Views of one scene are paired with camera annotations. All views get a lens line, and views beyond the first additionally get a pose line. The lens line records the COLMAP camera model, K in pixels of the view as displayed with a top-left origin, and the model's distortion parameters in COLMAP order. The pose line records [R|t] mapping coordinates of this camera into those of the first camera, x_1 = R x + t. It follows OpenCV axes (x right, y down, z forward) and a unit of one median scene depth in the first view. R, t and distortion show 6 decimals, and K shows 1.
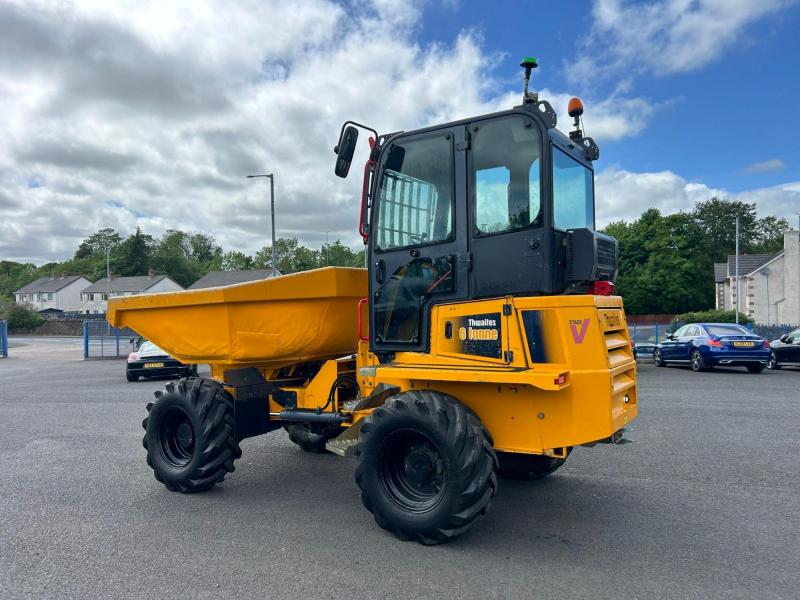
lens RADIAL K [[610.9, 0, 397.0], [0, 610.9, 310.7], [0, 0, 1]] dist [0.051264, -0.067272]
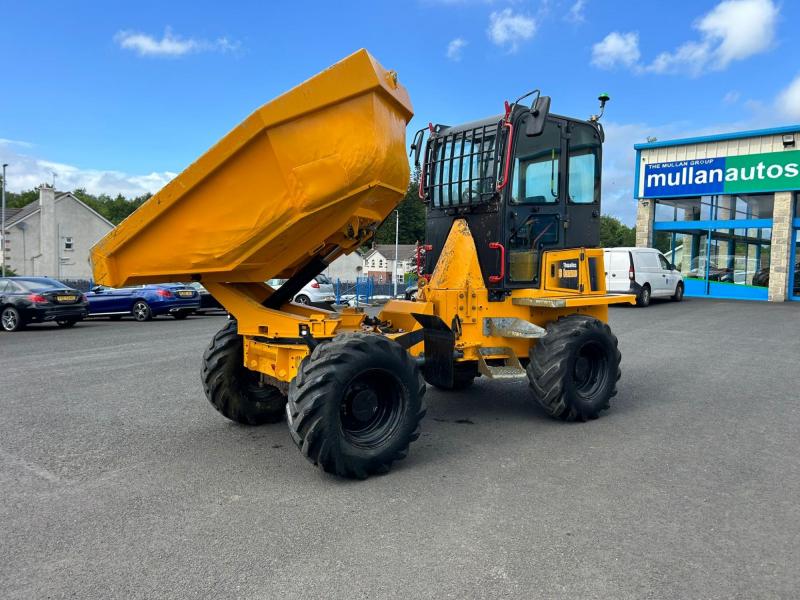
lens RADIAL K [[618.4, 0, 400.0], [0, 618.4, 300.0], [0, 0, 1]] dist [0.003475, 0.000769]
pose [[0.332172, -0.037117, 0.942488, -1.283383], [-0.011591, 0.998989, 0.043428, 0.040154], [-0.943148, -0.025350, 0.331406, 0.848832]]
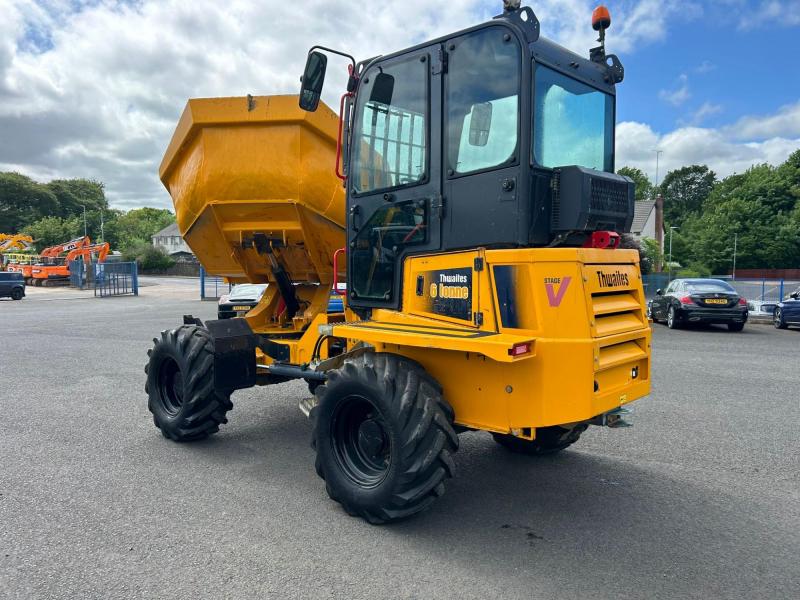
lens RADIAL K [[609.1, 0, 395.2], [0, 609.1, 303.4], [0, 0, 1]] dist [0.045124, -0.055007]
pose [[0.982066, 0.031754, -0.185845, 0.209002], [-0.017948, 0.996984, 0.075507, -0.008412], [0.187682, -0.070817, 0.979674, 0.131138]]
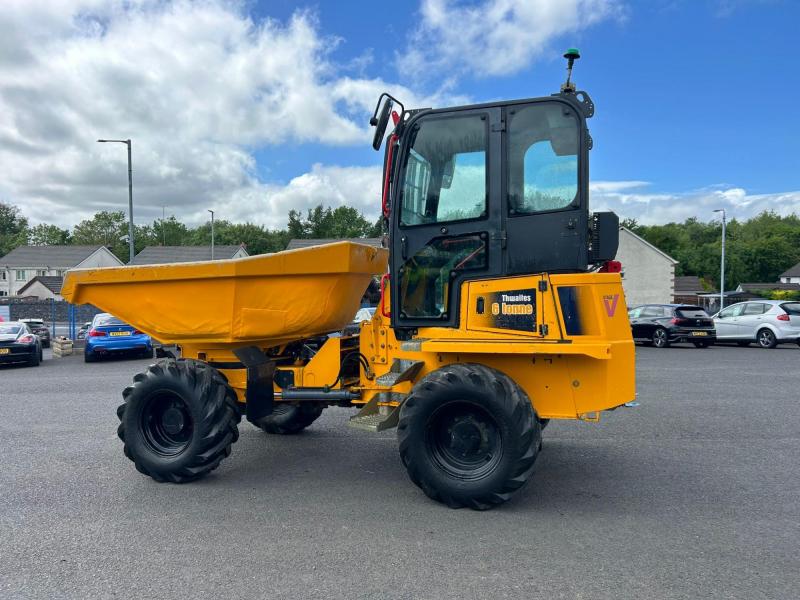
lens RADIAL K [[604.1, 0, 401.0], [0, 604.1, 309.1], [0, 0, 1]] dist [0.041871, -0.056819]
pose [[0.962262, -0.000849, 0.272122, -0.318354], [-0.006507, 0.999637, 0.026128, 0.011815], [-0.272045, -0.026913, 0.961908, 0.048933]]
